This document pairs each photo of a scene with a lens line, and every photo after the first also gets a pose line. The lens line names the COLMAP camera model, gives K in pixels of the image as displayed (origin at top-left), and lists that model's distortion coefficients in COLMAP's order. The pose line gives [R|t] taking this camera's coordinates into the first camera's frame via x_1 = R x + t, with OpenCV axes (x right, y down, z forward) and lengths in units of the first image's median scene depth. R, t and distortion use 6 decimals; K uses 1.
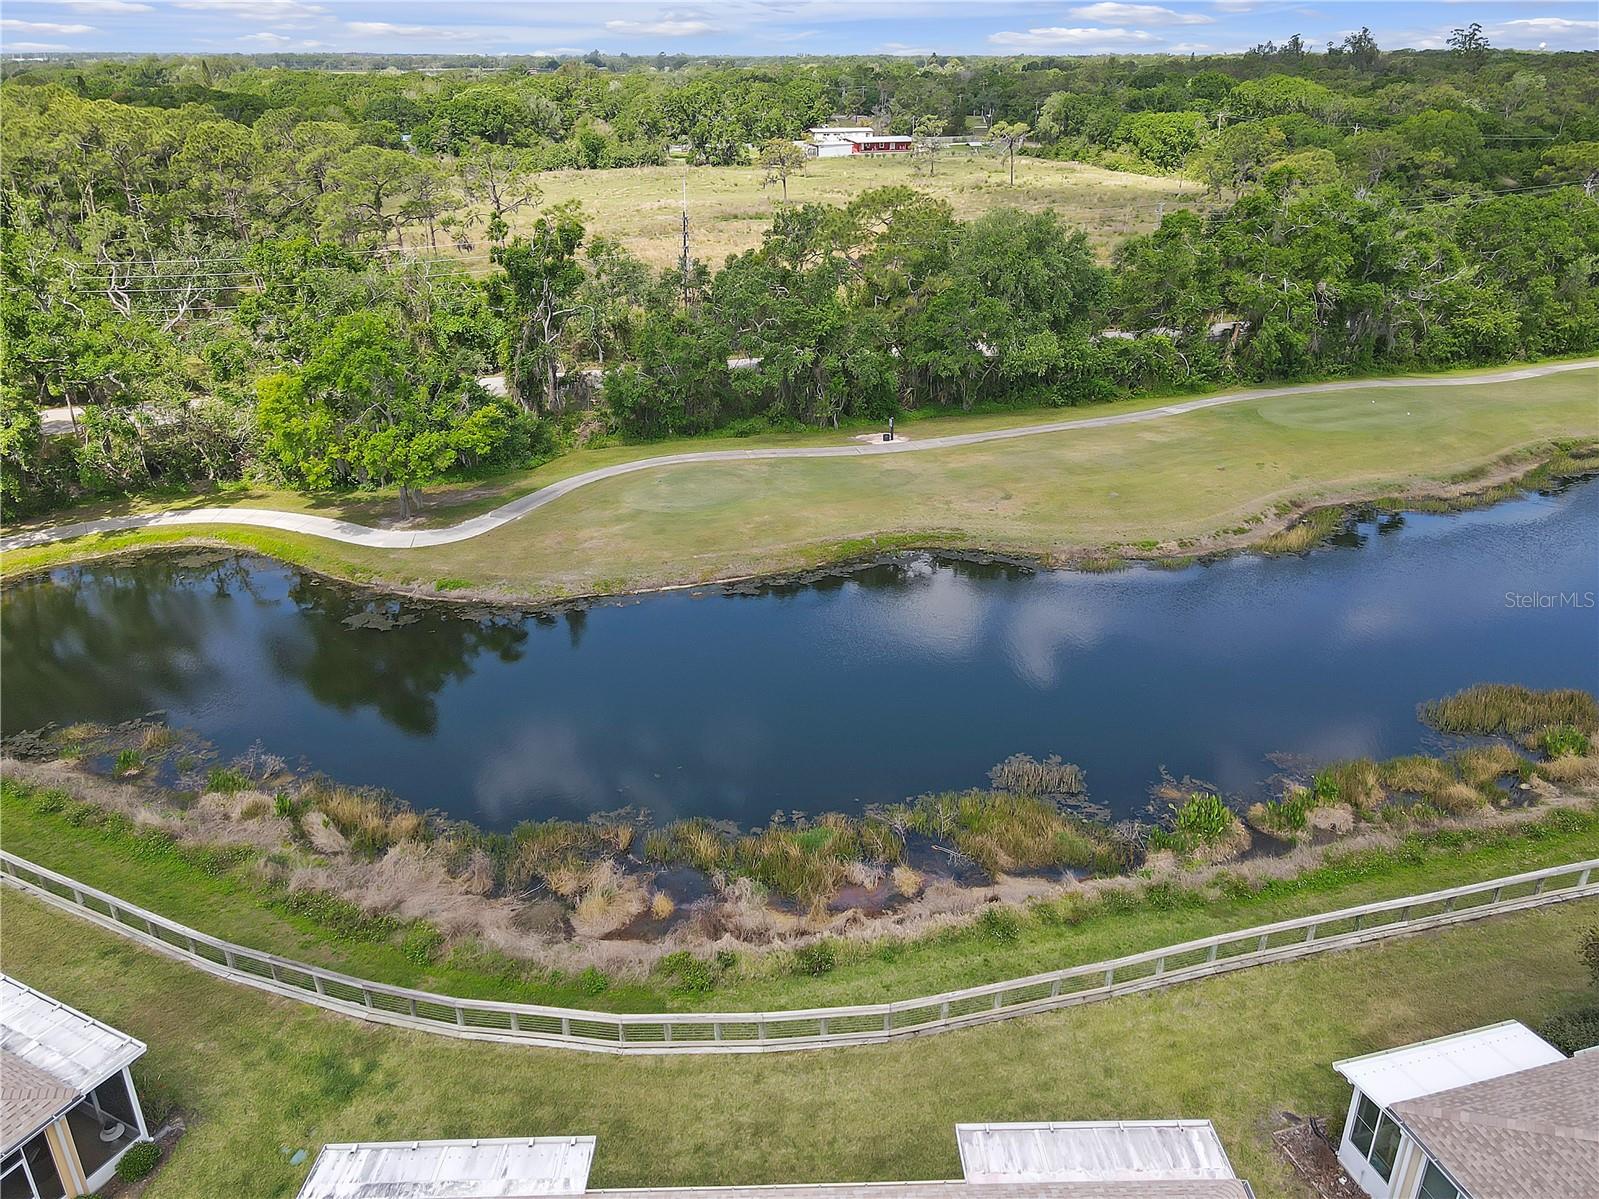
lens RADIAL K [[1196.8, 0, 799.5], [0, 1196.8, 599.5], [0, 0, 1]] dist [0.003257, 0.011984]
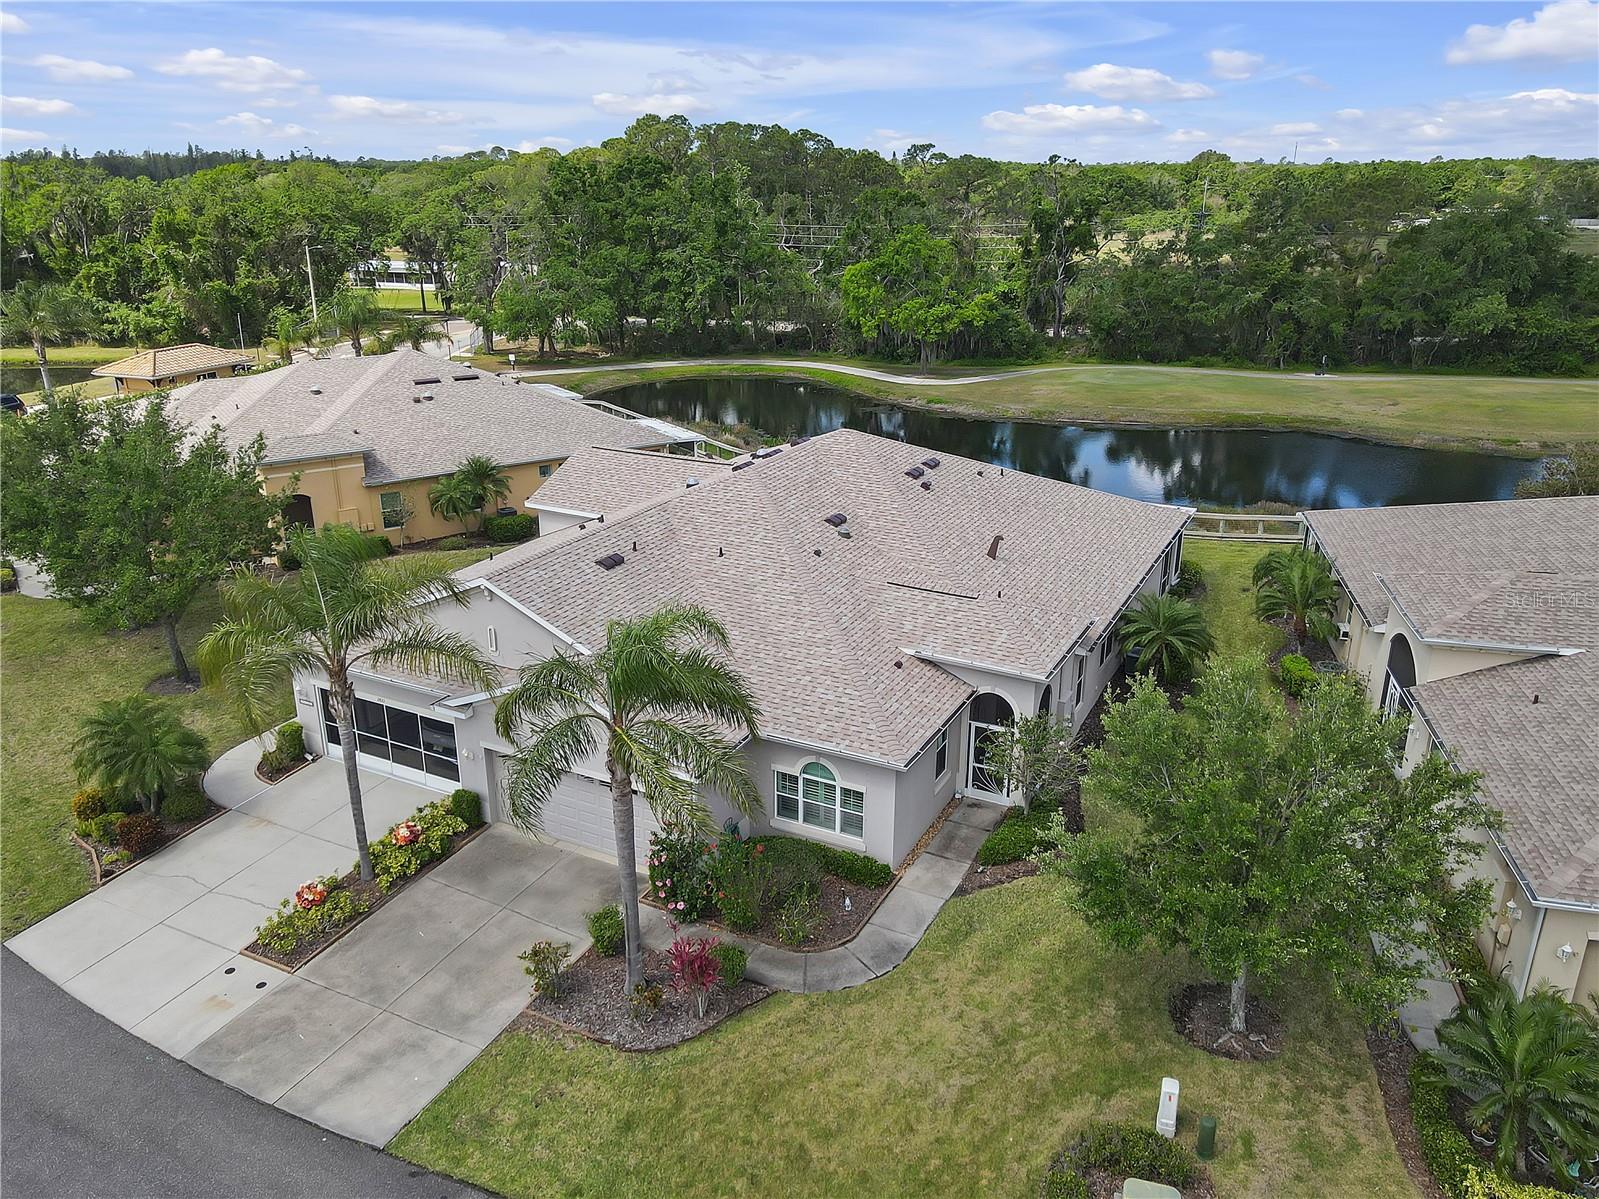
lens RADIAL K [[1184.2, 0, 806.7], [0, 1184.2, 600.6], [0, 0, 1]] dist [0.001442, 0.034238]
pose [[0.876829, 0.170422, -0.449585, 0.224956], [-0.204716, 0.978410, -0.028378, 0.257087], [0.435042, 0.116920, 0.892786, -0.281824]]
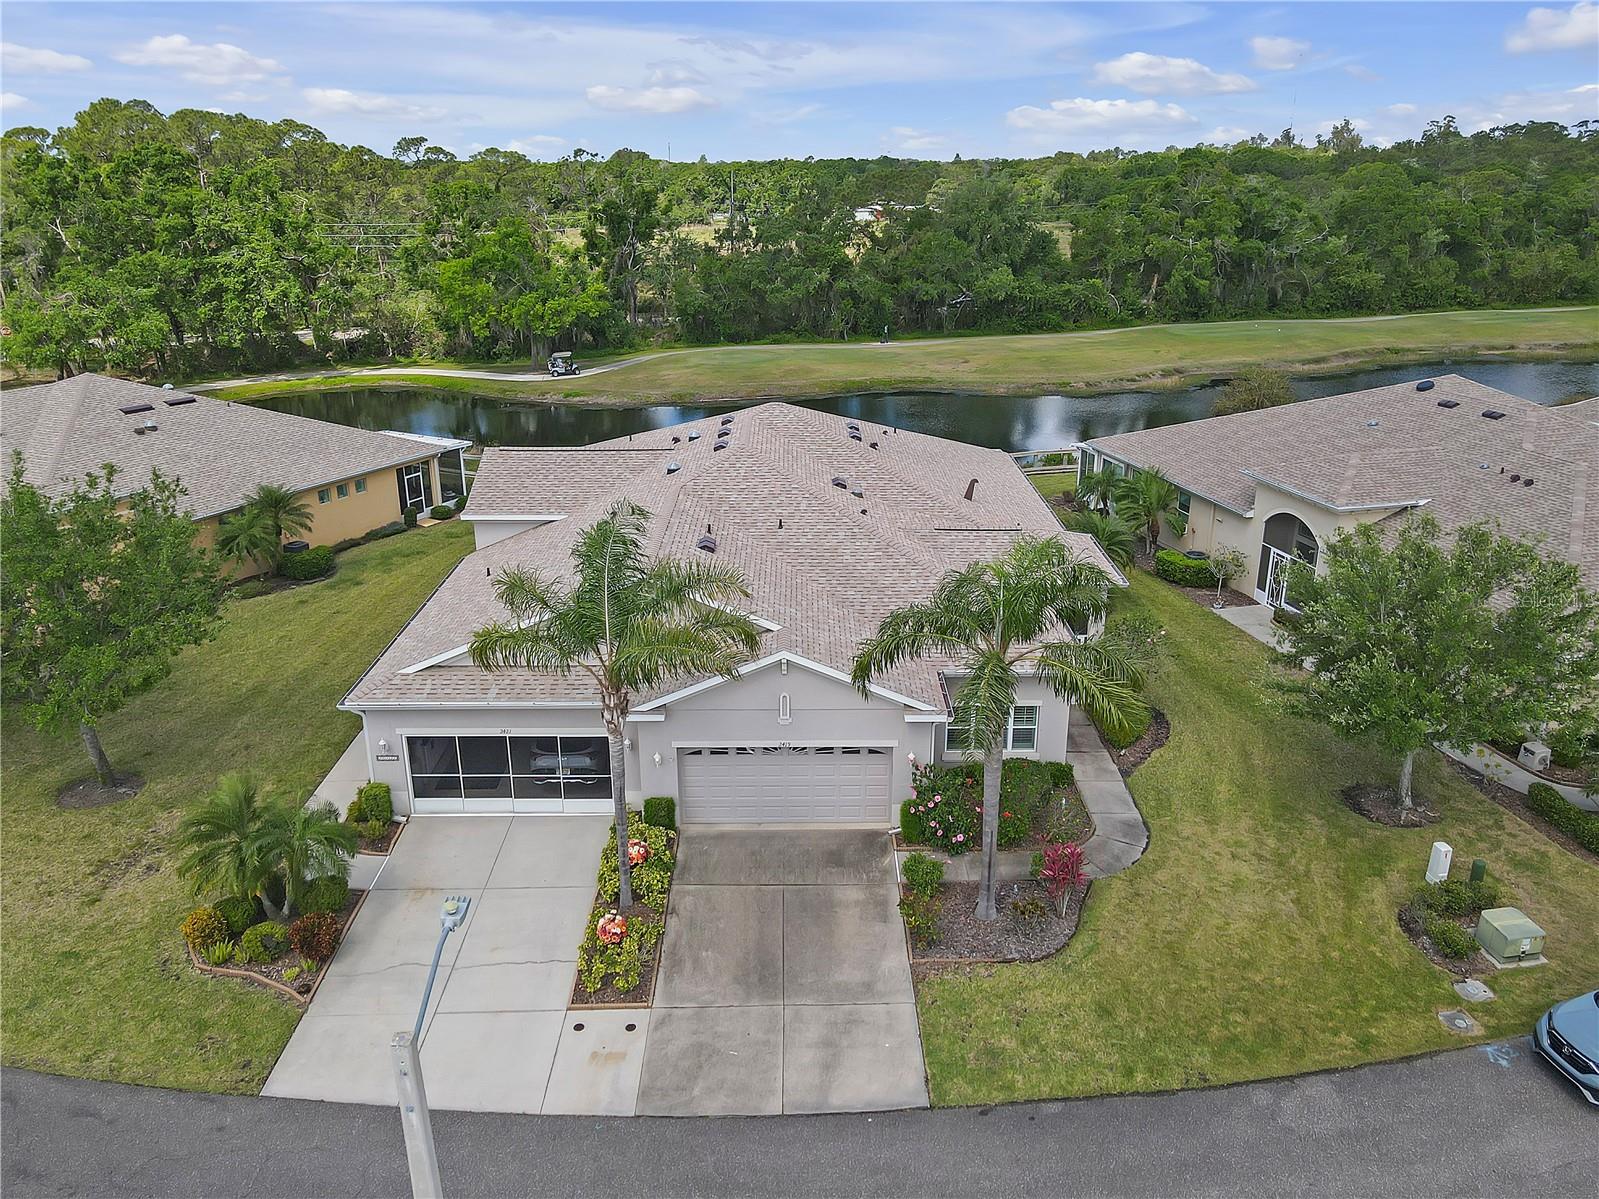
lens RADIAL K [[1184.2, 0, 806.7], [0, 1184.2, 600.6], [0, 0, 1]] dist [0.001442, 0.034238]
pose [[0.999775, 0.007670, -0.019785, 0.018041], [-0.009165, 0.997021, -0.076584, 0.296115], [0.019139, 0.076748, 0.996867, -0.348173]]
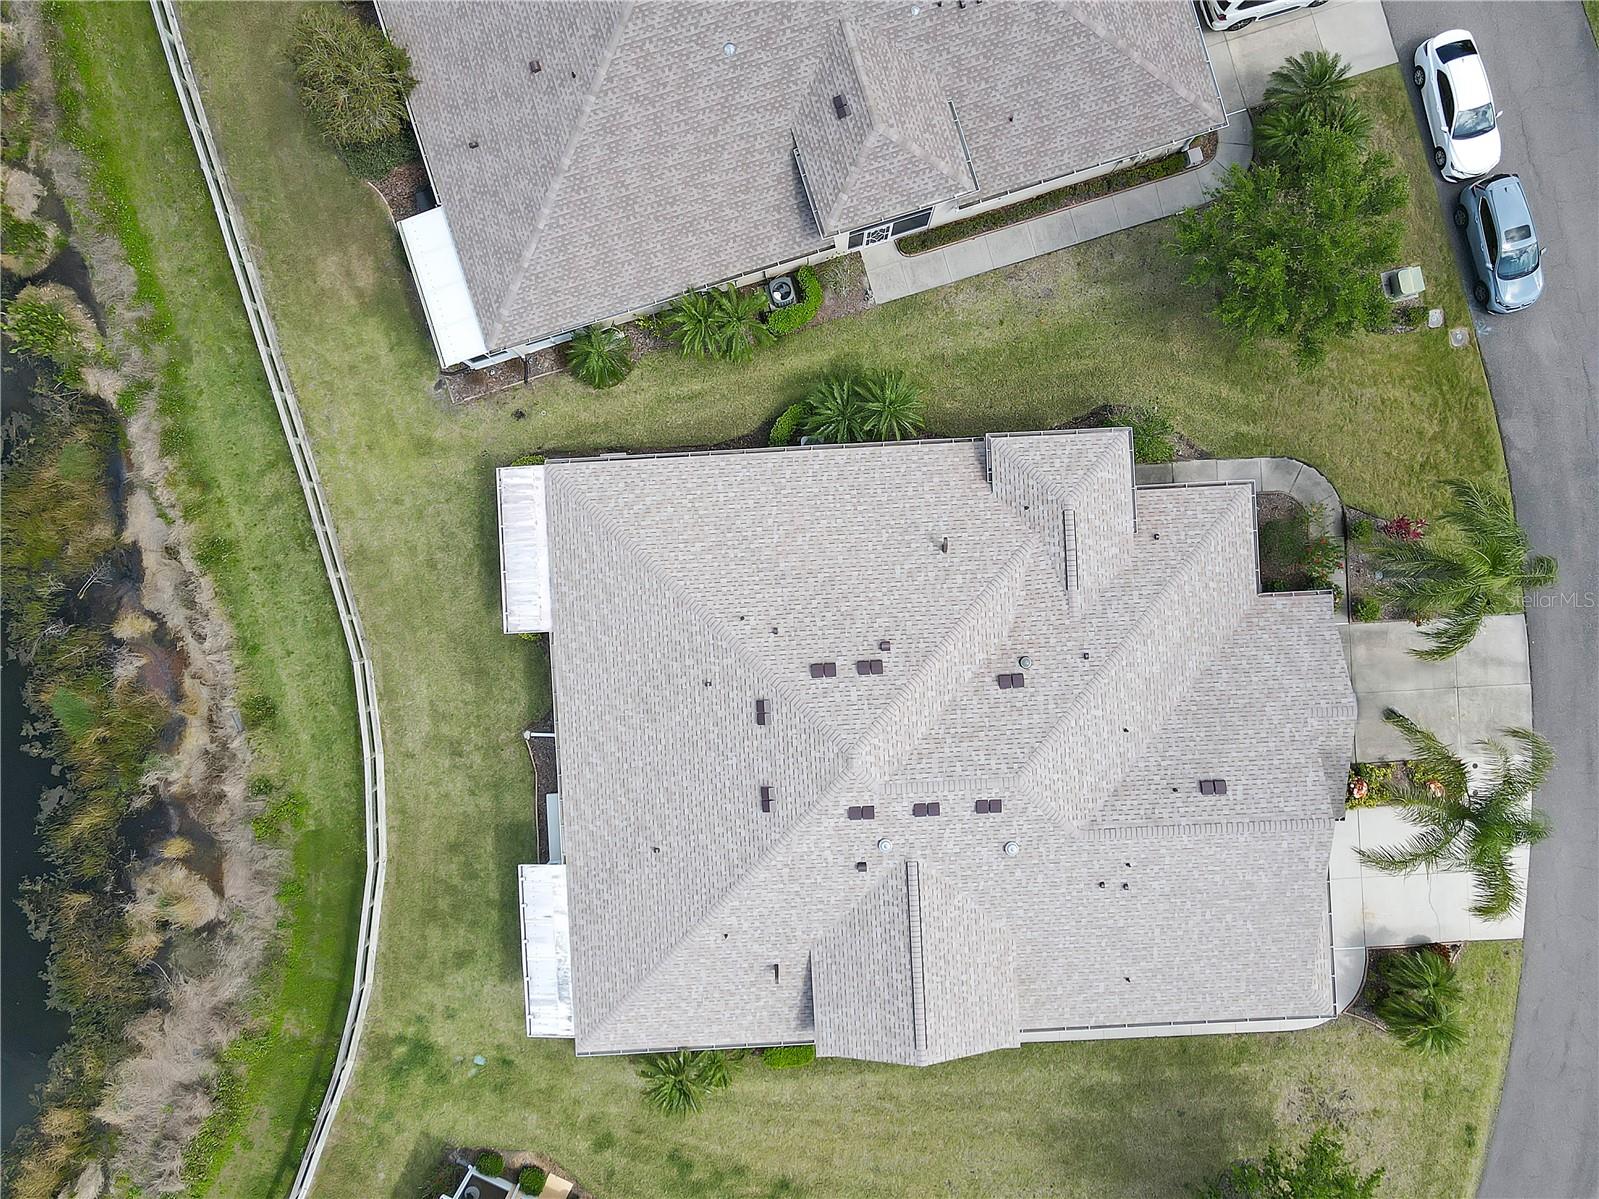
lens RADIAL K [[1184.2, 0, 806.7], [0, 1184.2, 600.6], [0, 0, 1]] dist [0.001442, 0.034238]
pose [[-0.023550, -0.999649, -0.012176, 0.062680], [0.423191, -0.021002, 0.905797, -0.267320], [-0.905734, 0.016179, 0.423537, 0.001373]]
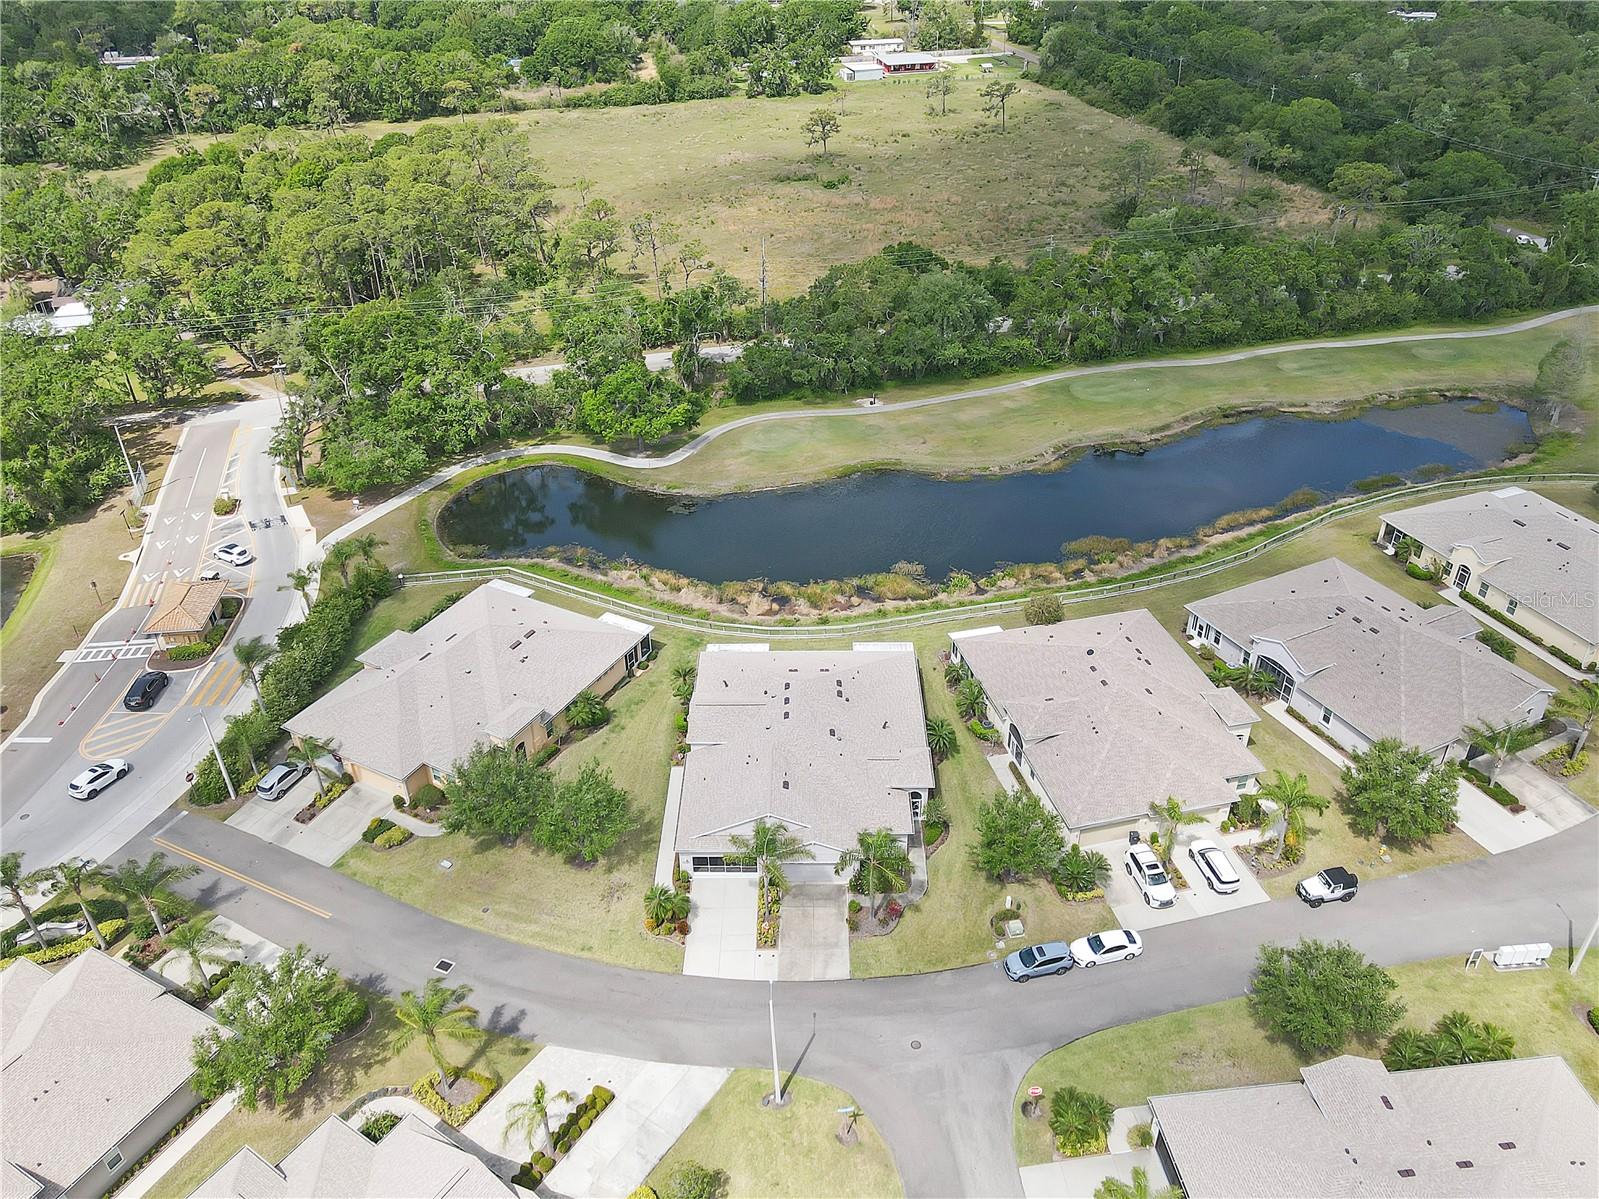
lens RADIAL K [[1184.2, 0, 806.7], [0, 1184.2, 600.6], [0, 0, 1]] dist [0.001442, 0.034238]
pose [[0.999553, 0.011634, -0.027555, 0.027419], [-0.007469, 0.989156, 0.146679, -0.113890], [0.028963, -0.146407, 0.988800, -1.097996]]
